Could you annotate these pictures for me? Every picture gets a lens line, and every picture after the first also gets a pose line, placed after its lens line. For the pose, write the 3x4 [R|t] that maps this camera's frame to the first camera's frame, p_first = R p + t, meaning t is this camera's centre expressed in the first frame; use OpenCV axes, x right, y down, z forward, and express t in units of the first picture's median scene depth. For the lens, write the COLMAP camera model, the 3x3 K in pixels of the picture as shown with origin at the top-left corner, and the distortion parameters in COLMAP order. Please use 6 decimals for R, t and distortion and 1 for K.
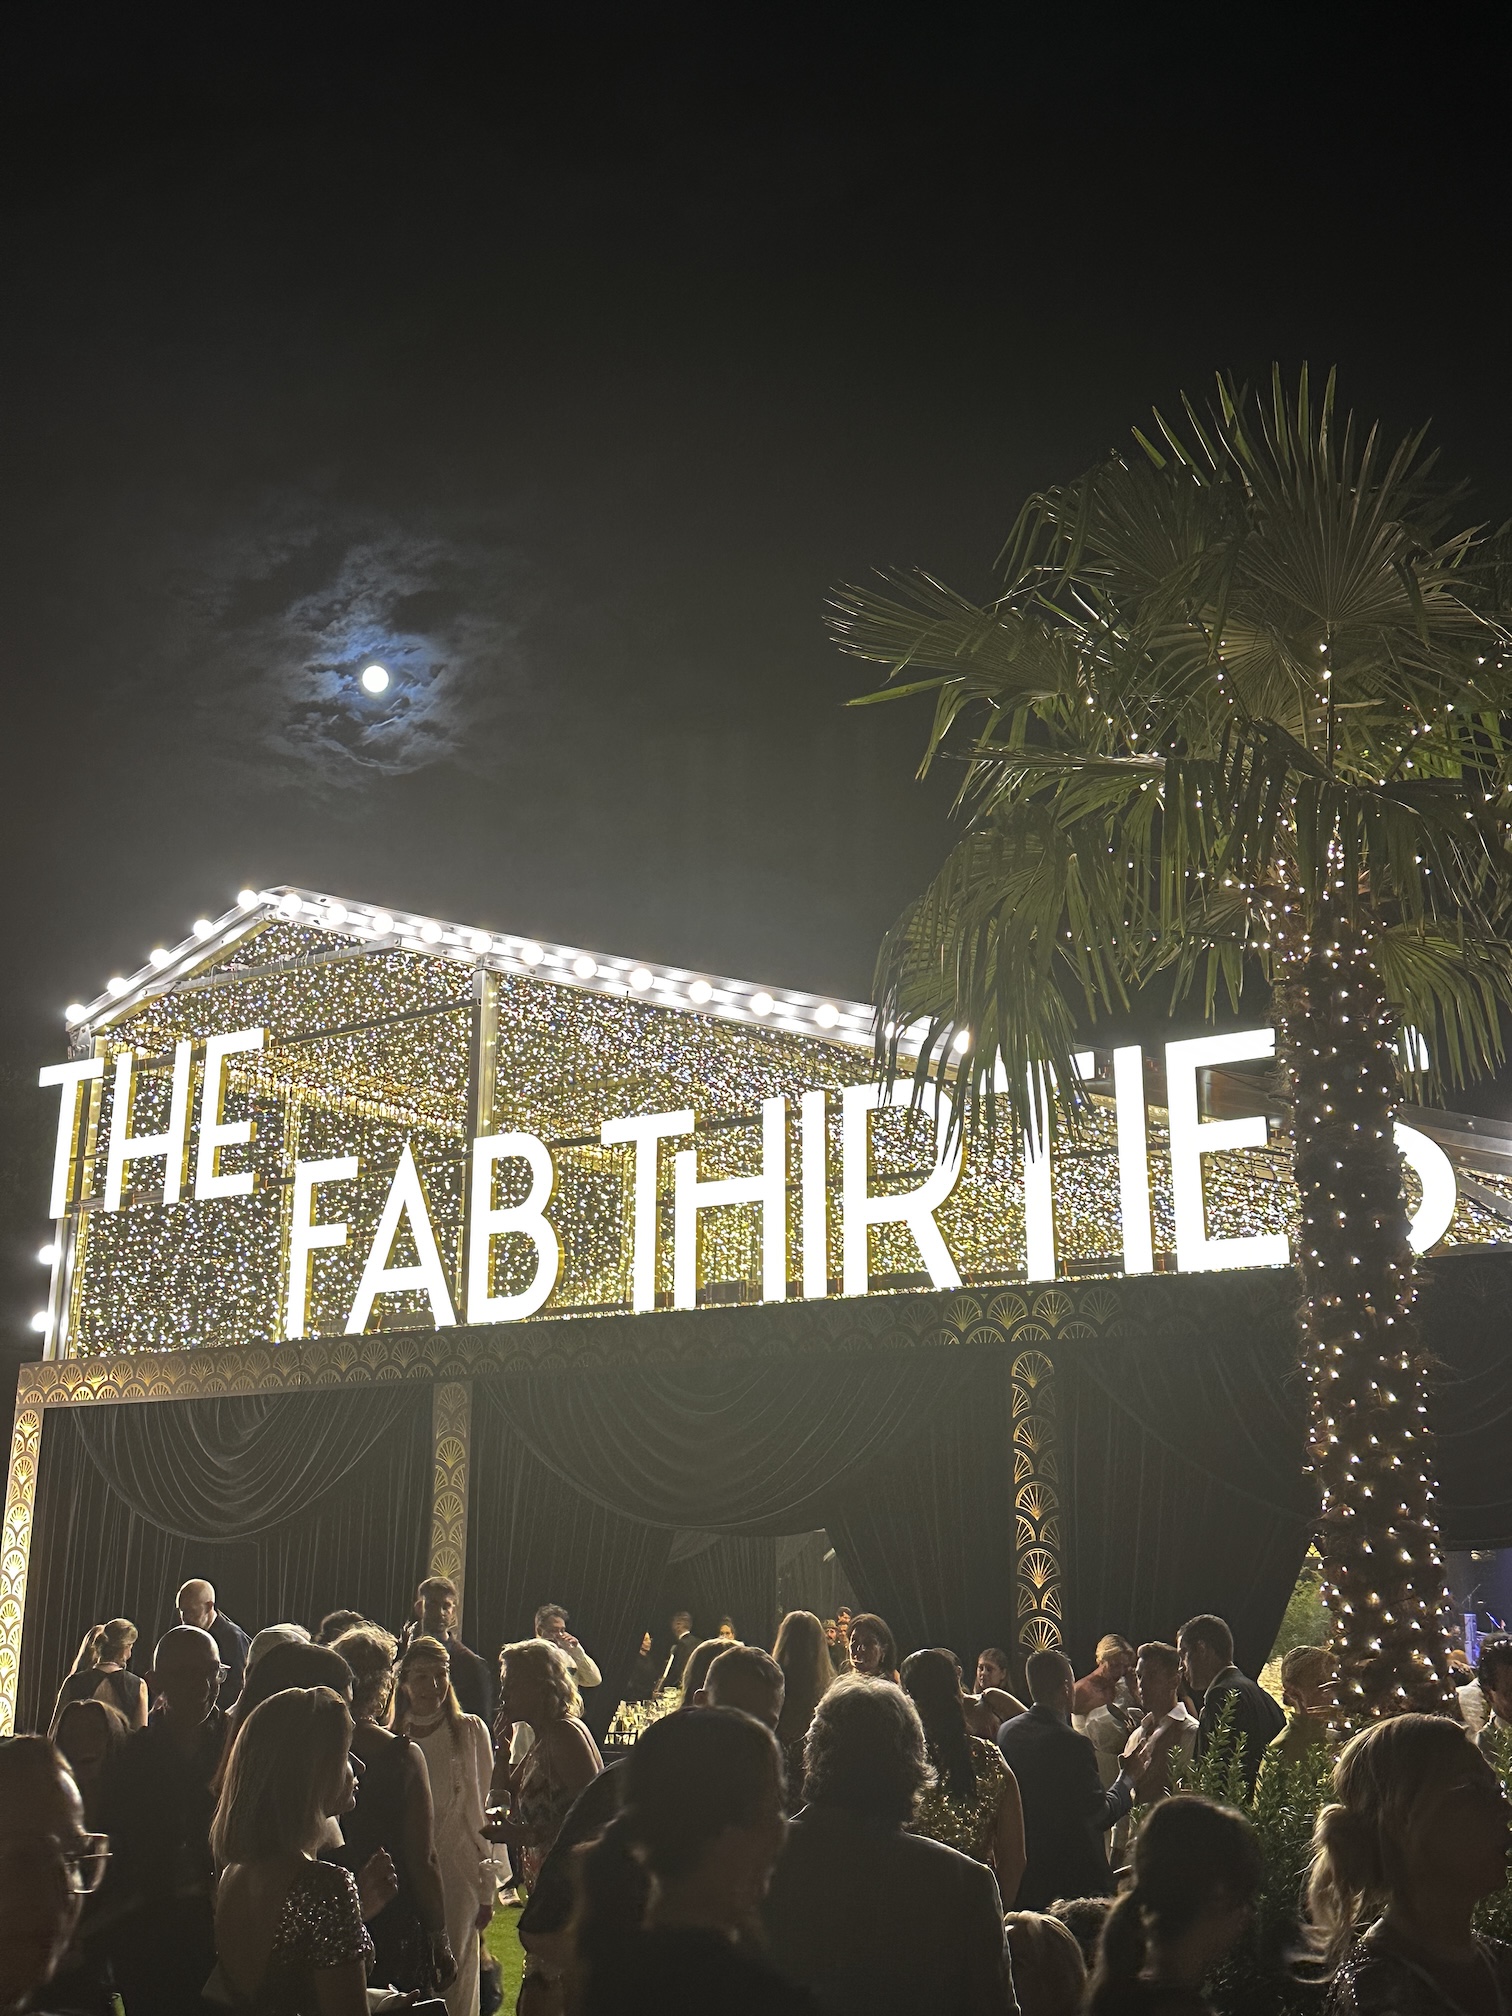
lens RADIAL K [[2345.3, 0, 757.3], [0, 2345.3, 1003.5], [0, 0, 1]] dist [0.081101, 0.000000]
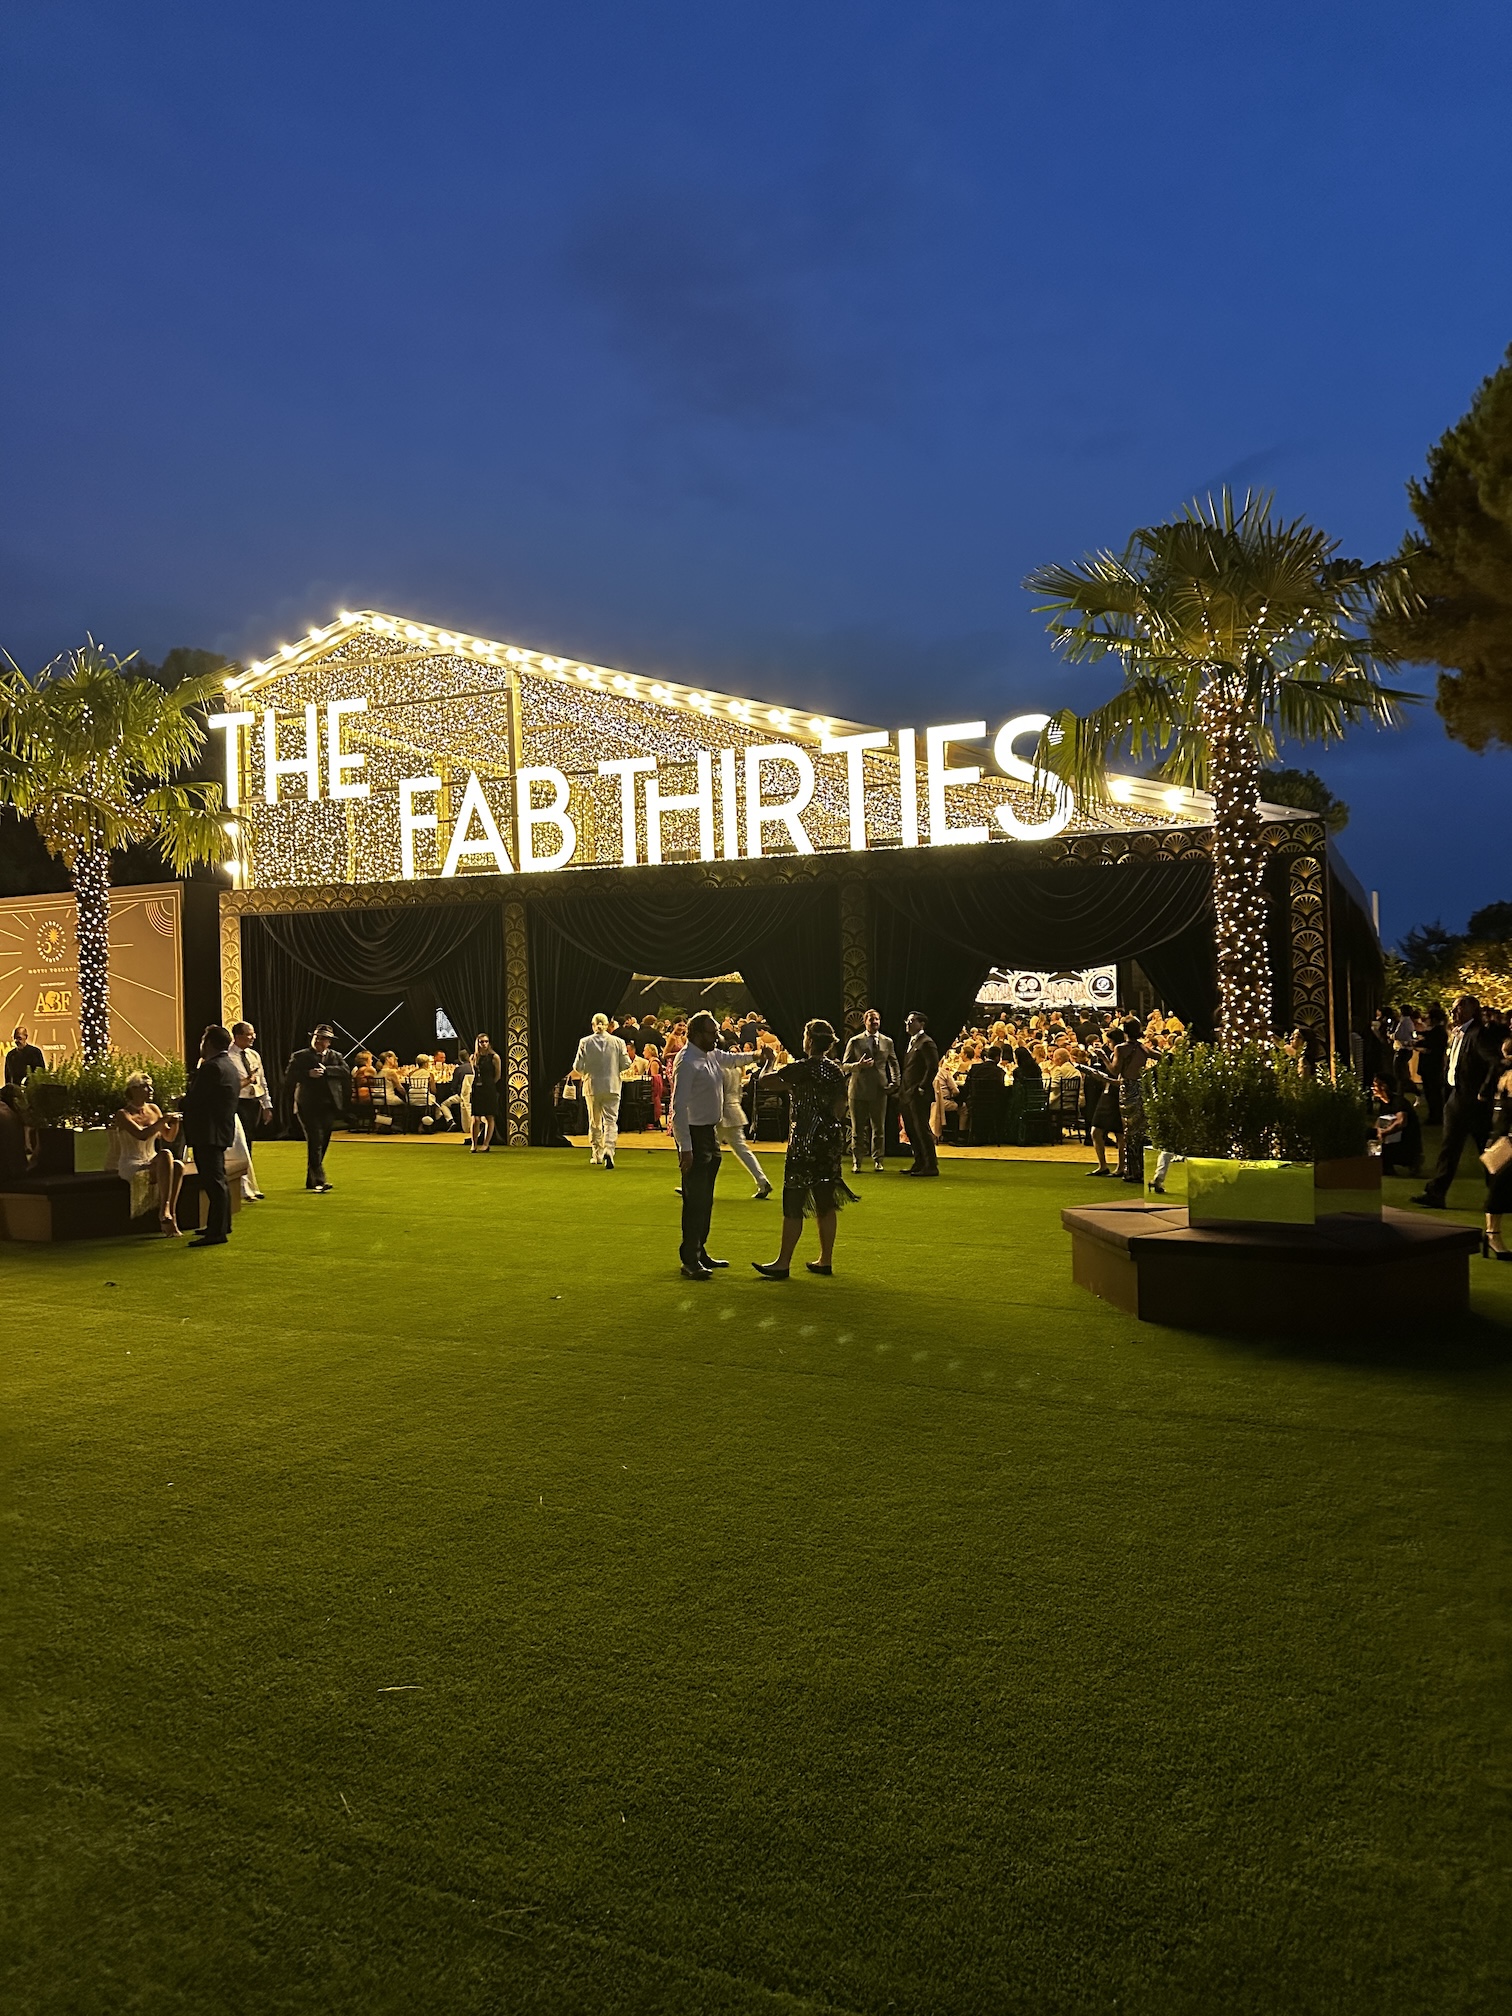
lens RADIAL K [[1401.8, 0, 754.1], [0, 1401.8, 1013.6], [0, 0, 1]] dist [0.094272, -0.000811]
pose [[0.980575, -0.024708, 0.194580, -0.169327], [-0.023033, 0.970666, 0.239326, -0.025199], [-0.194786, -0.239159, 0.951242, -0.117019]]
